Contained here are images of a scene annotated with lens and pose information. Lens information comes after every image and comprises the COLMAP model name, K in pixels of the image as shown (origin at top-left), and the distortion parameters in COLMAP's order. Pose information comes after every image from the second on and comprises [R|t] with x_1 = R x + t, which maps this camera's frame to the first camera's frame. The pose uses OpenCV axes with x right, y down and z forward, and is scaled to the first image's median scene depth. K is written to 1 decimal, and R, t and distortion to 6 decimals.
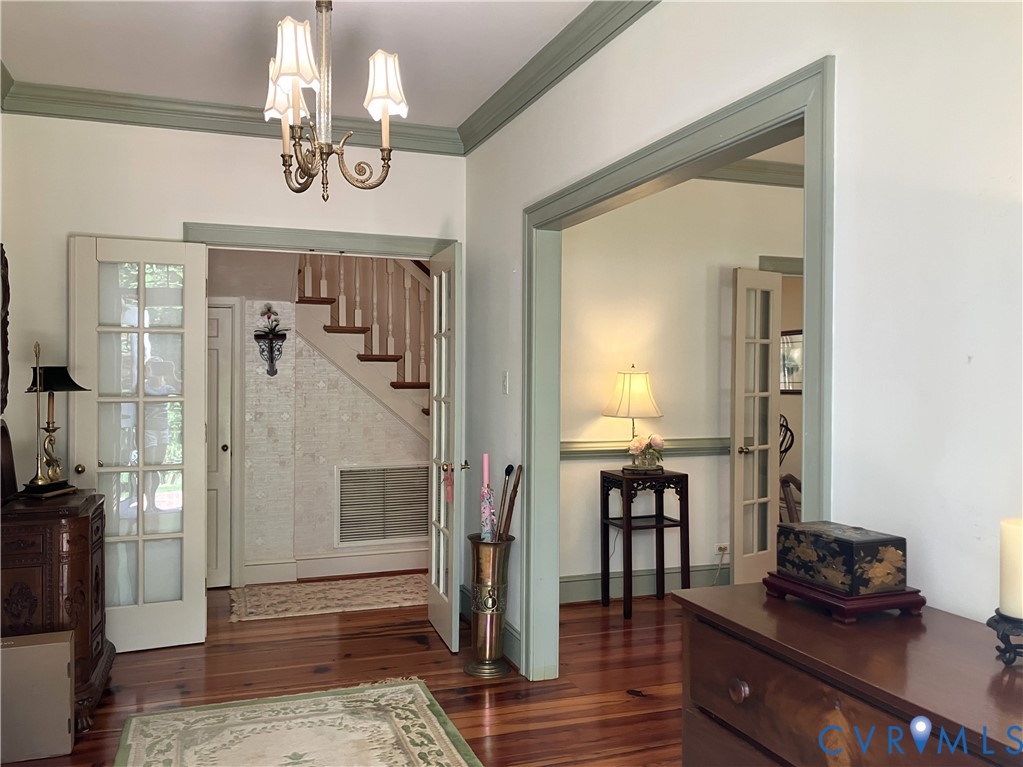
lens RADIAL K [[877.2, 0, 511.5], [0, 877.2, 383.5], [0, 0, 1]] dist [0.004833, 0.001201]
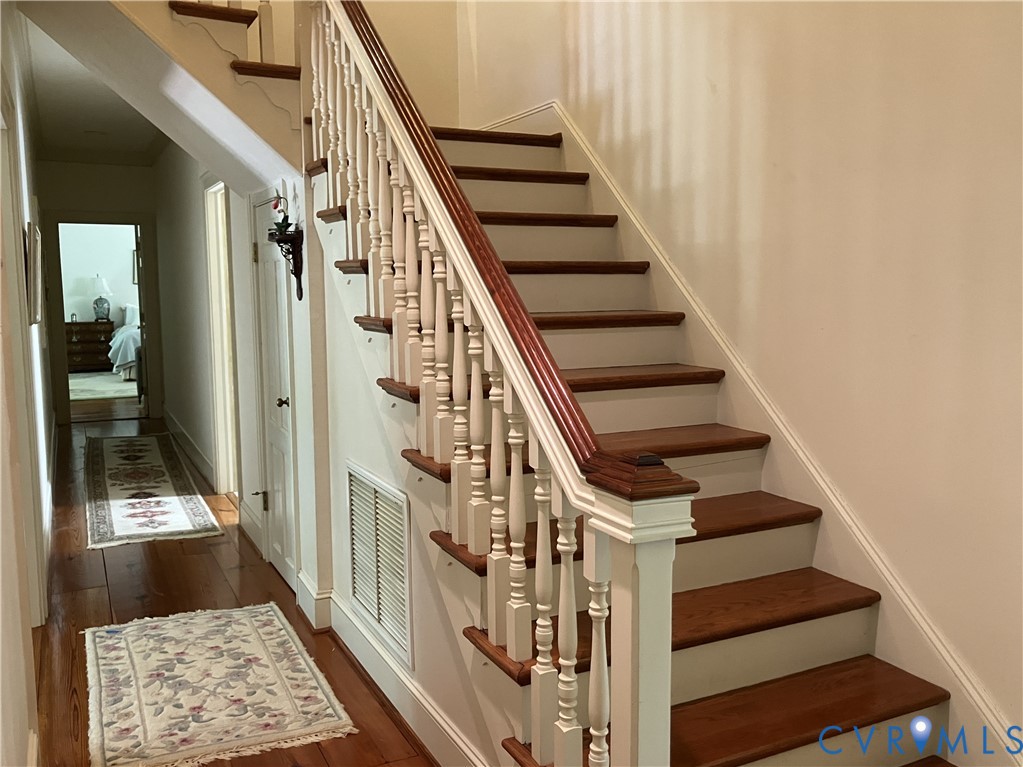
lens RADIAL K [[877.2, 0, 511.5], [0, 877.2, 383.5], [0, 0, 1]] dist [0.004833, 0.001201]
pose [[0.113540, 0.110832, -0.987332, 0.339259], [-0.000758, 0.993768, 0.111467, -0.017706], [0.993533, -0.011907, 0.112916, 0.978745]]
